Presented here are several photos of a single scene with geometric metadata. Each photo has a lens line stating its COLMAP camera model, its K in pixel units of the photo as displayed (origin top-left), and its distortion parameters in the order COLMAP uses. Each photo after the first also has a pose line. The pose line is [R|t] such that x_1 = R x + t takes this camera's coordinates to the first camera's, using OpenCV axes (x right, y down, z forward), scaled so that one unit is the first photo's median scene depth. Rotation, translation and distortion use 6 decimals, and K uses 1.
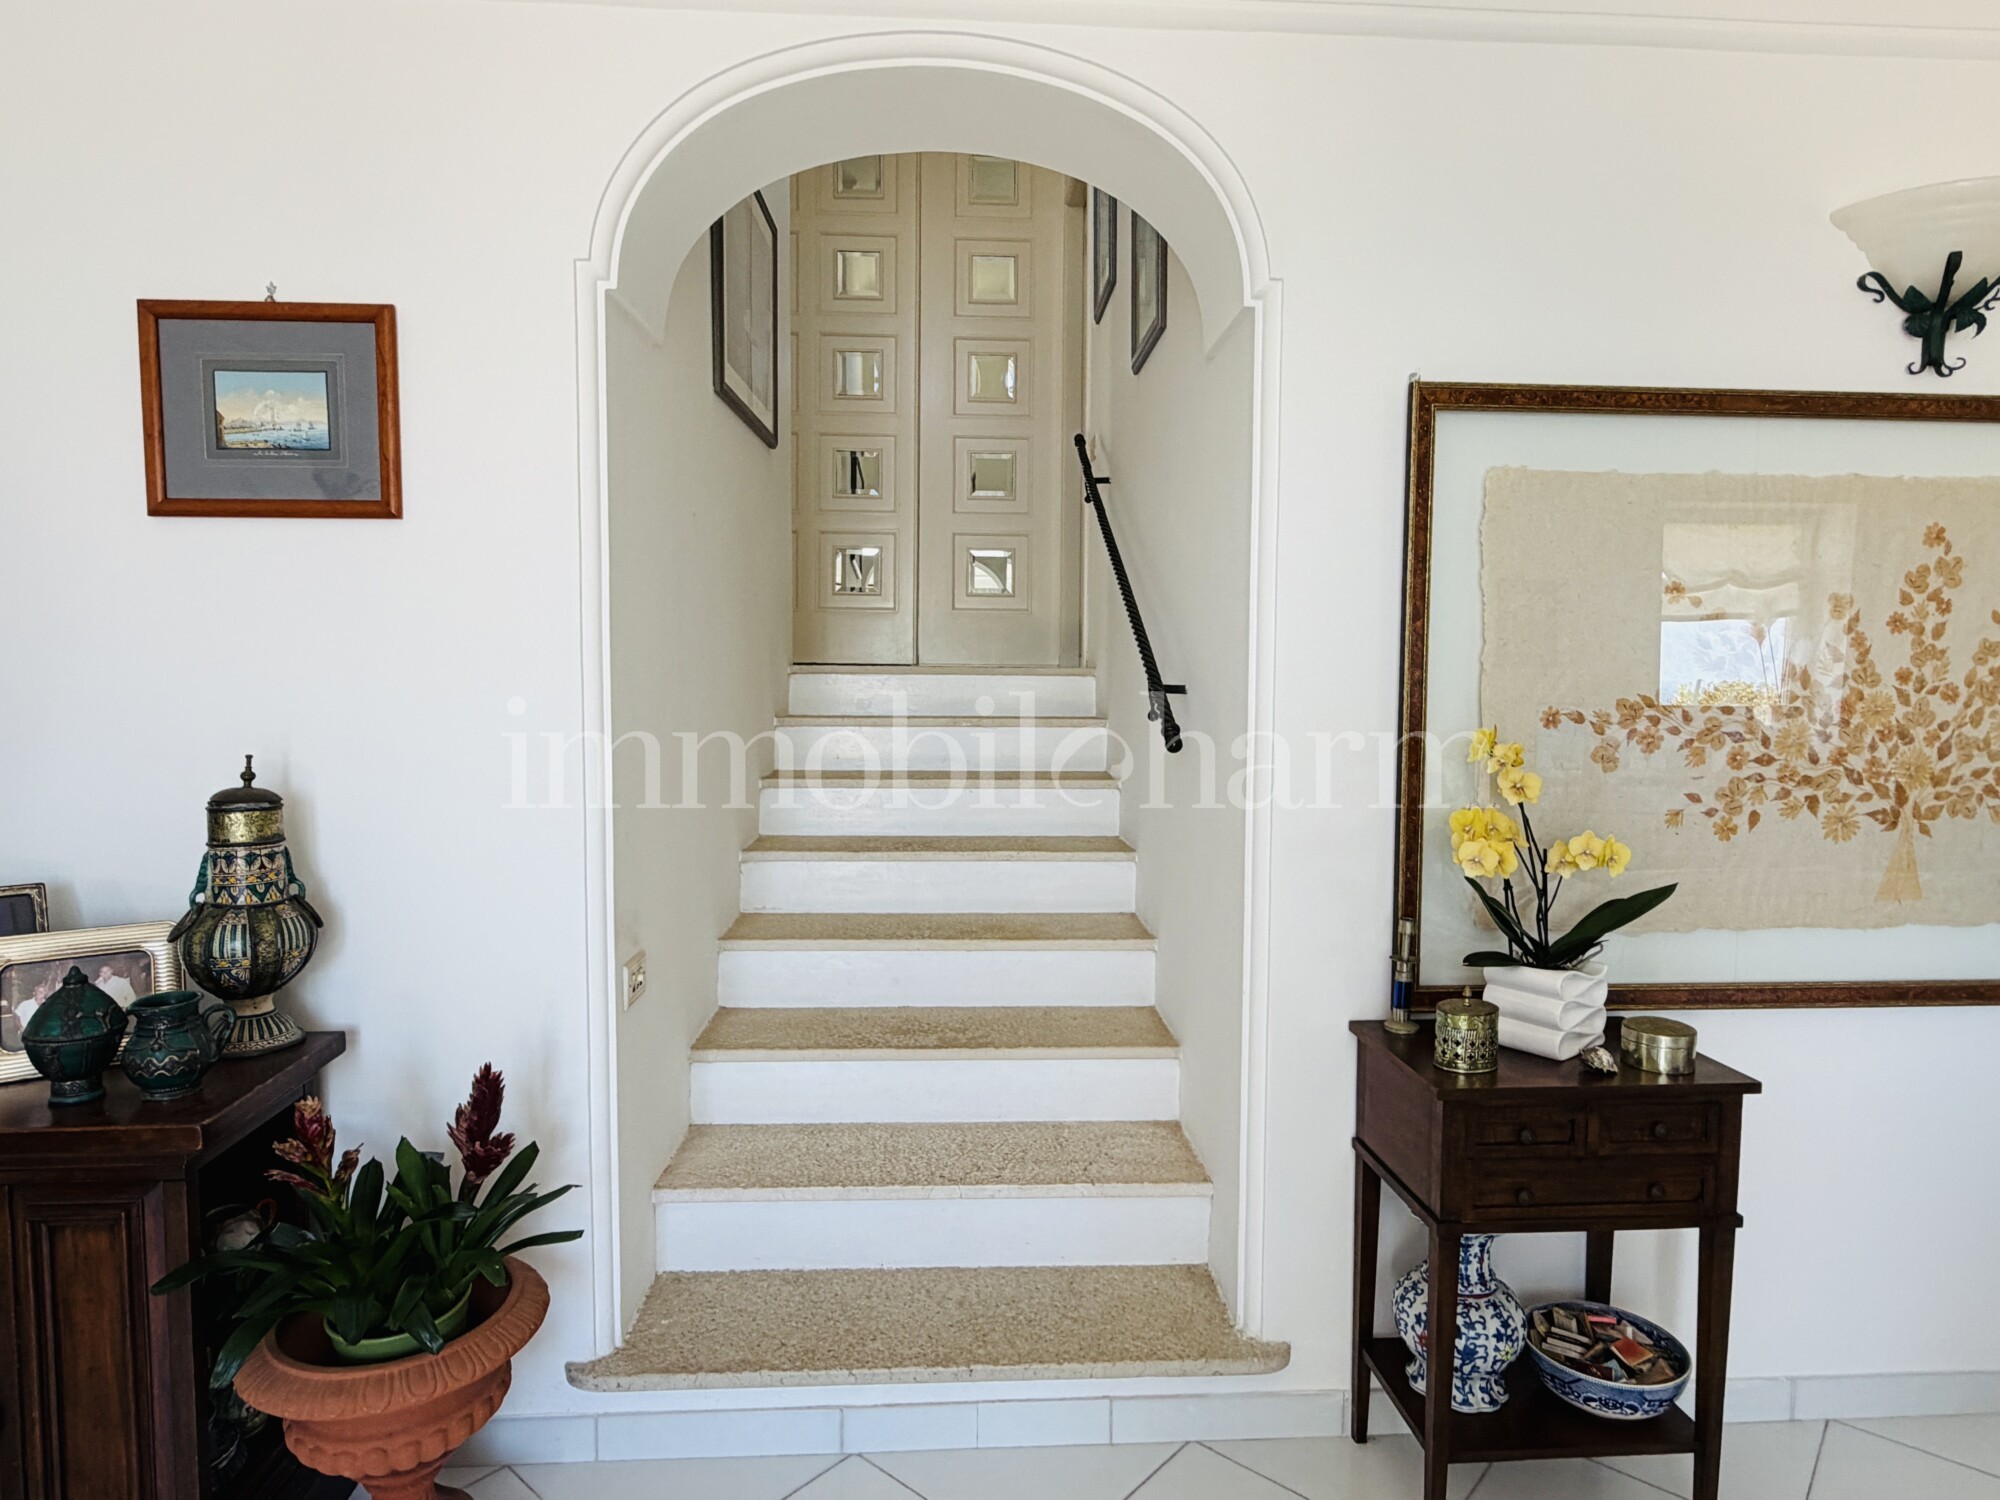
lens RADIAL K [[1143.9, 0, 999.0], [0, 1143.9, 752.0], [0, 0, 1]] dist [0.004135, -0.001671]
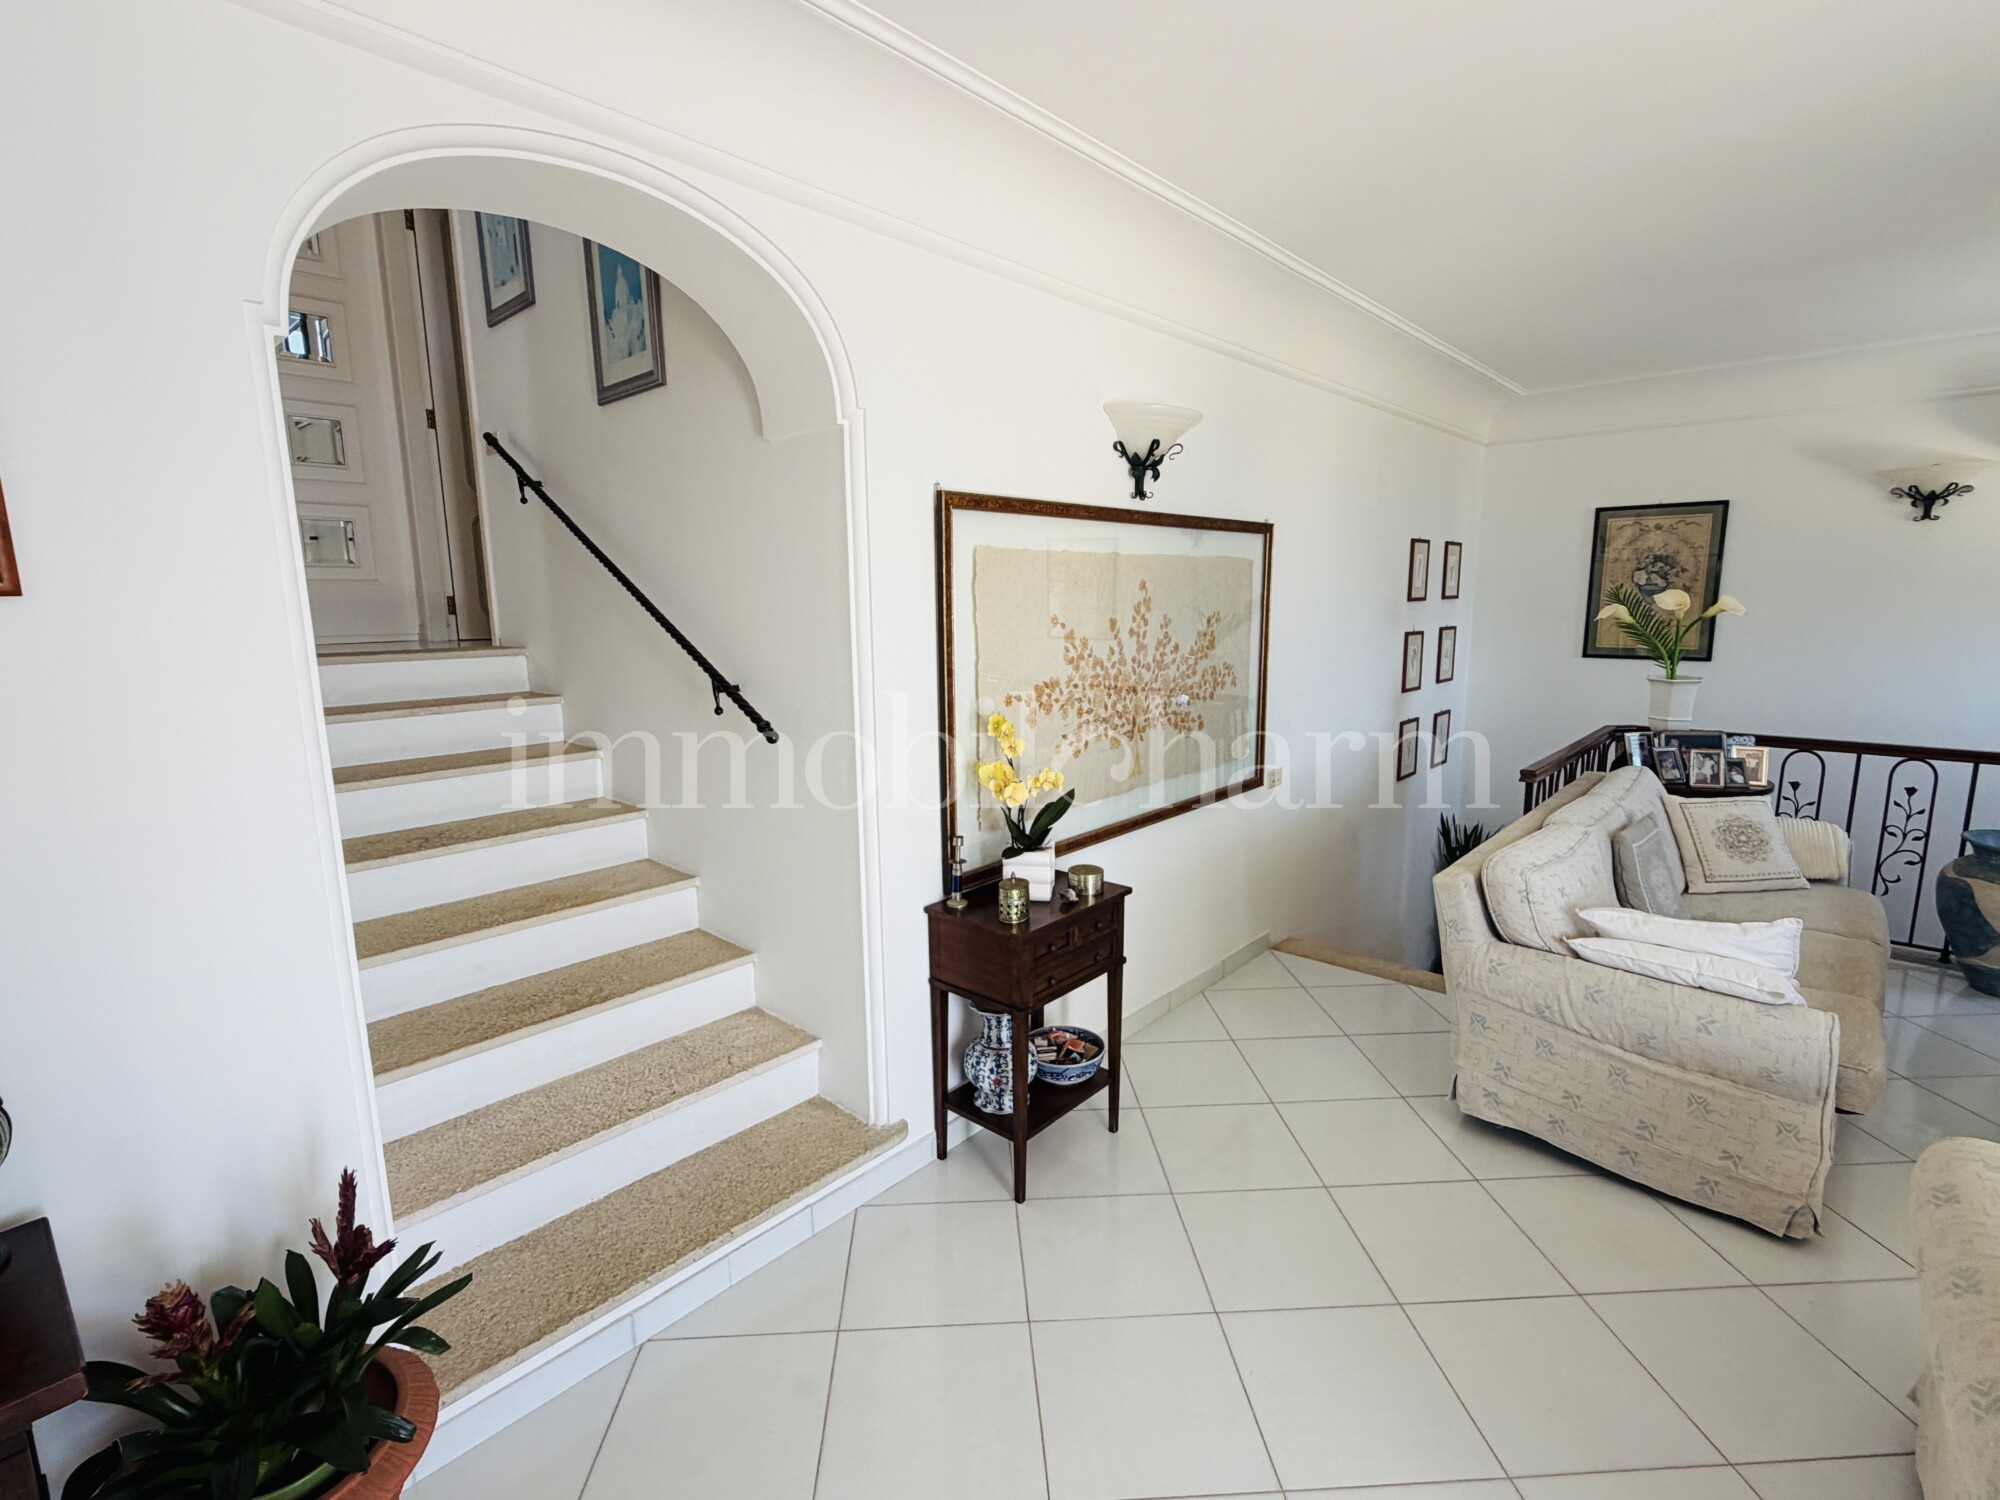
lens RADIAL K [[936.2, 0, 998.7], [0, 936.2, 750.5], [0, 0, 1]] dist [0.003066, 0.000641]
pose [[0.714337, -0.130790, 0.687471, -0.463499], [0.055429, 0.989868, 0.130725, -0.134284], [-0.697603, -0.055277, 0.714349, 0.038632]]
